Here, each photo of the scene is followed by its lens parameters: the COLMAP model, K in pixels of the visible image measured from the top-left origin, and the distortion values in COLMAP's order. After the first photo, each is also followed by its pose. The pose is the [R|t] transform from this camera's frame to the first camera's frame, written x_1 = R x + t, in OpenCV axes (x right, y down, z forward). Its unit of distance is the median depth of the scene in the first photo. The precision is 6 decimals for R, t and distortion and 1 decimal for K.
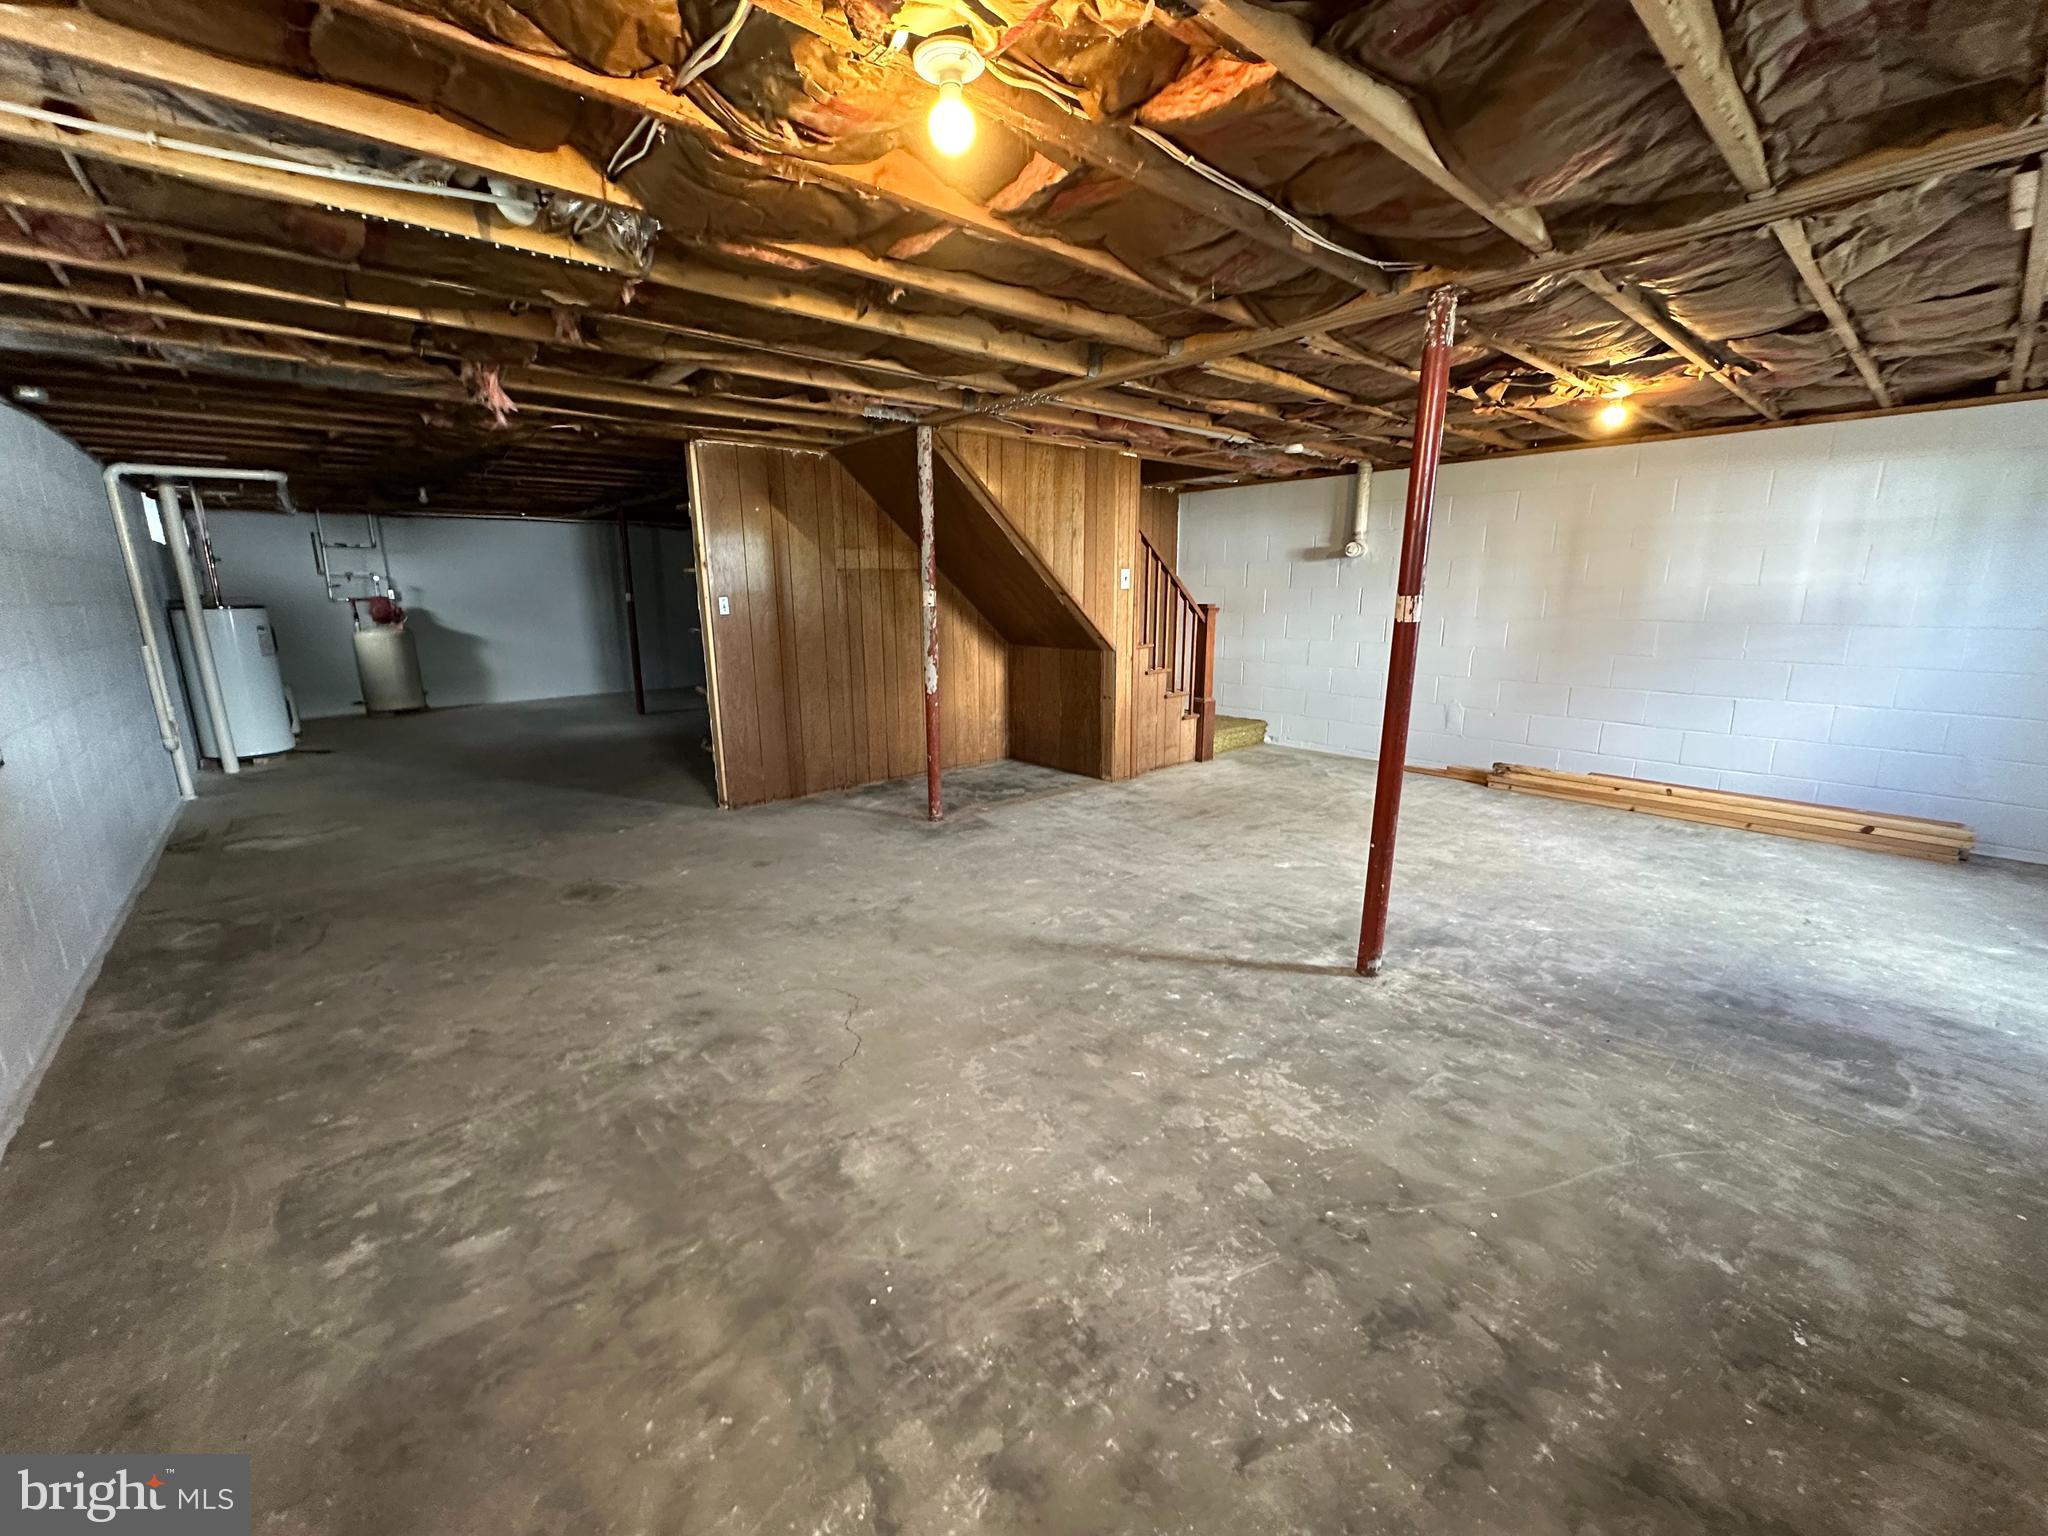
lens RADIAL K [[814.8, 0, 1015.9], [0, 814.8, 772.0], [0, 0, 1]] dist [-0.000186, -0.000029]
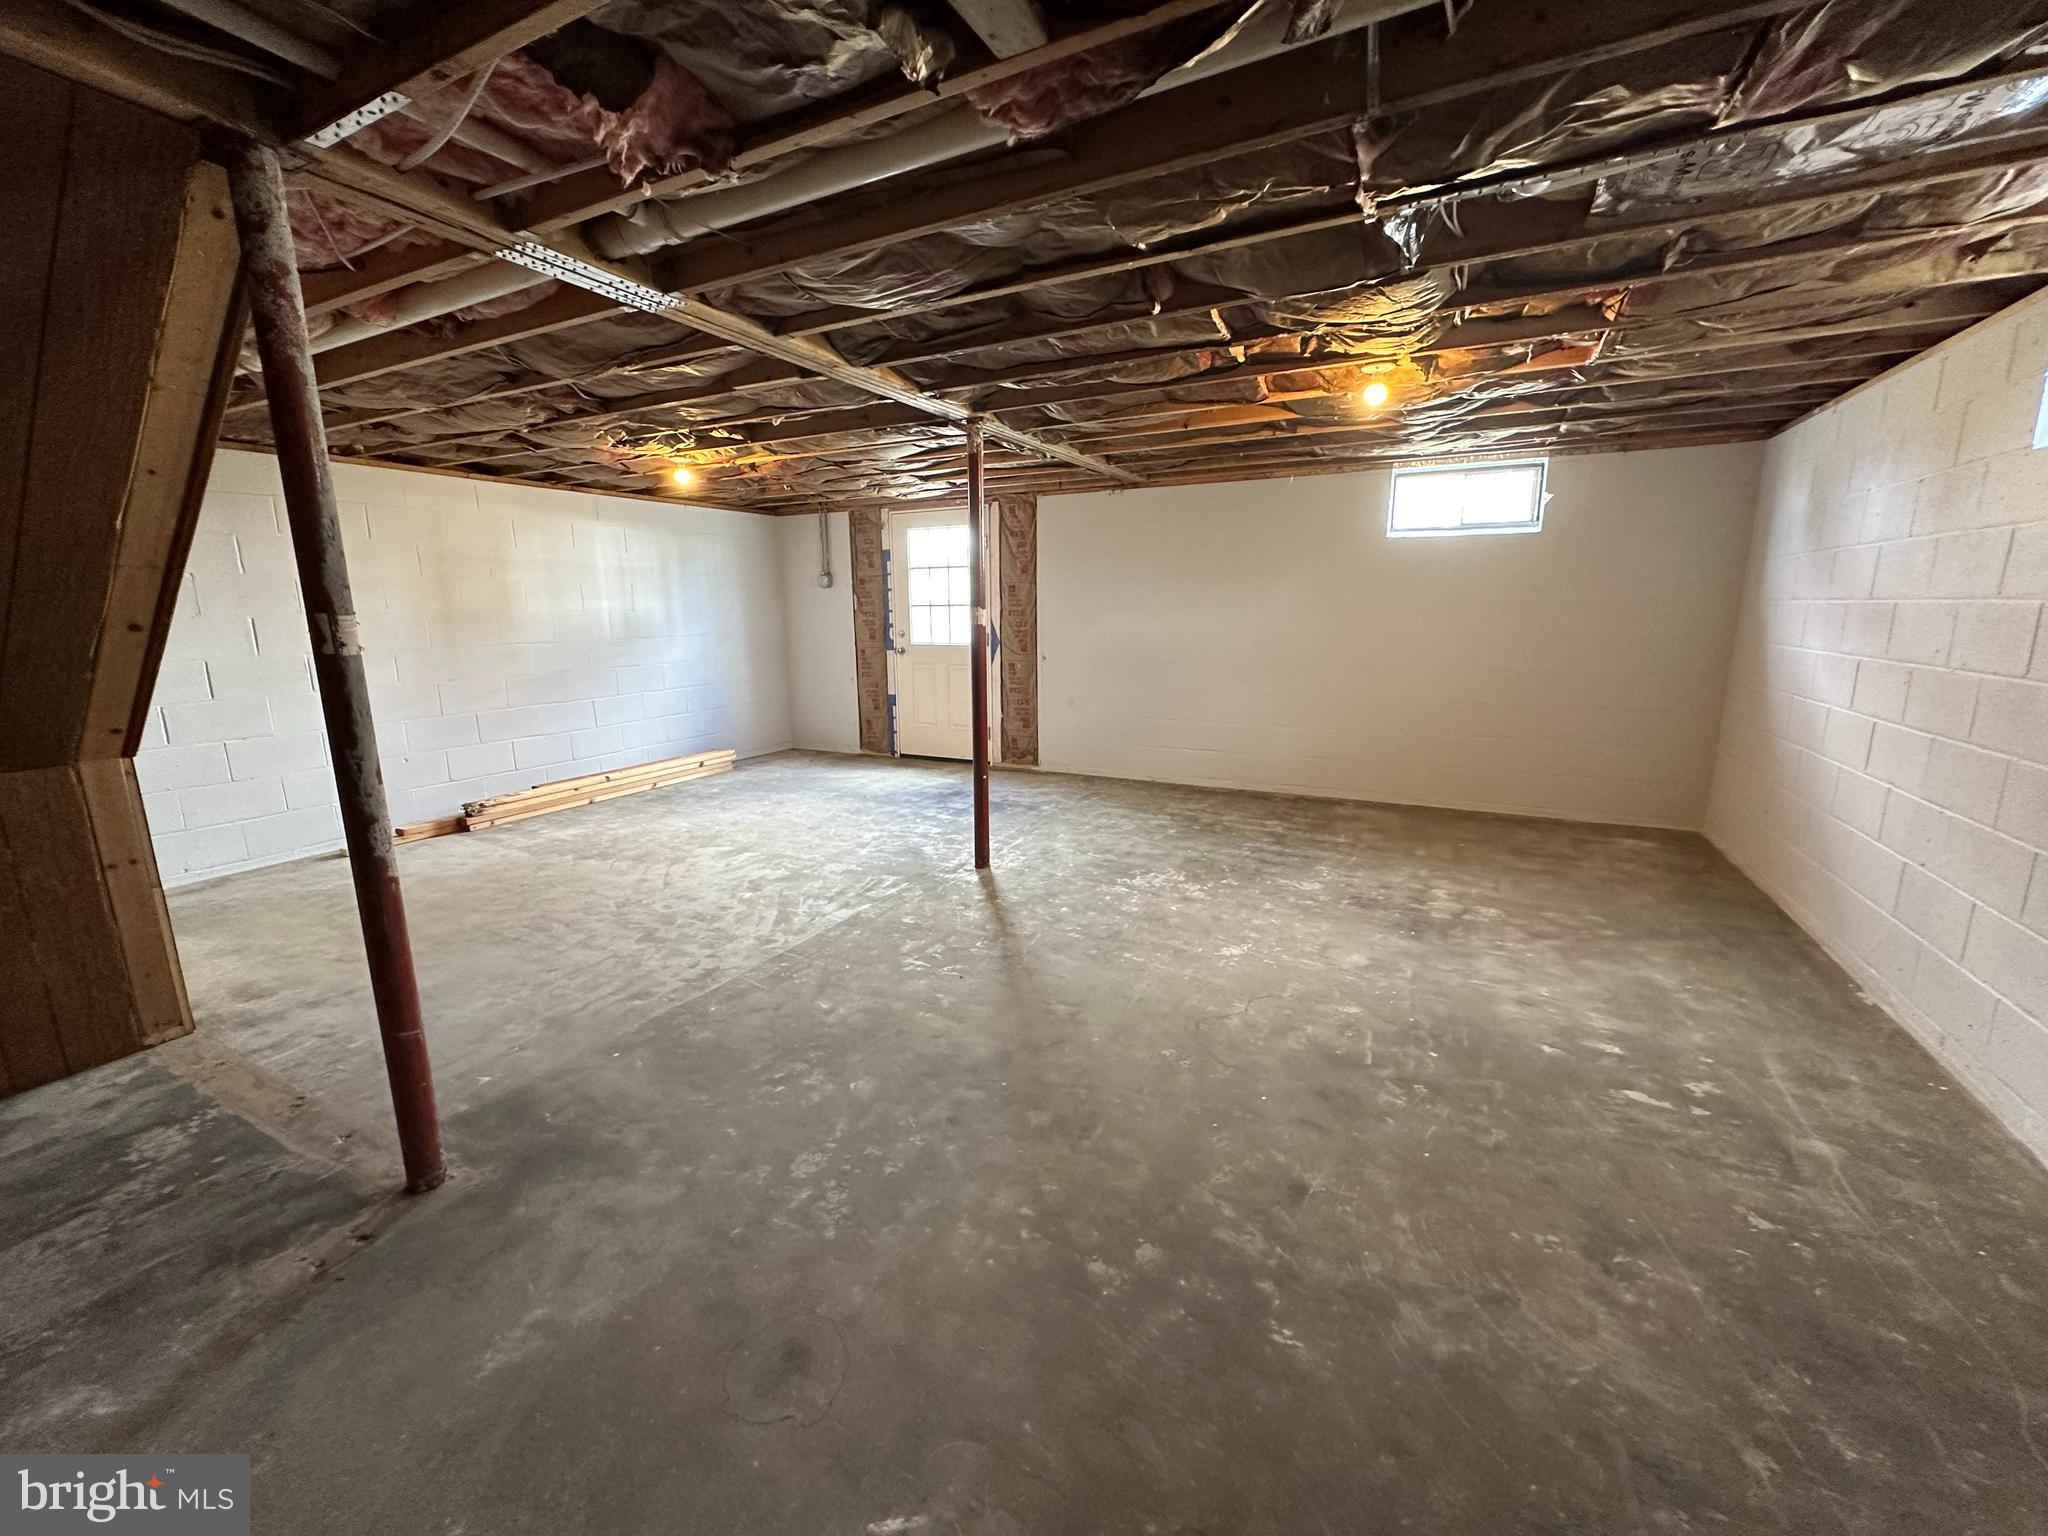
lens RADIAL K [[814.8, 0, 1015.9], [0, 814.8, 772.0], [0, 0, 1]] dist [-0.000186, -0.000029]
pose [[-0.366448, -0.175014, 0.913830, -1.037225], [0.222448, 0.937189, 0.268690, -0.337638], [-0.903456, 0.301741, -0.304499, 1.533029]]
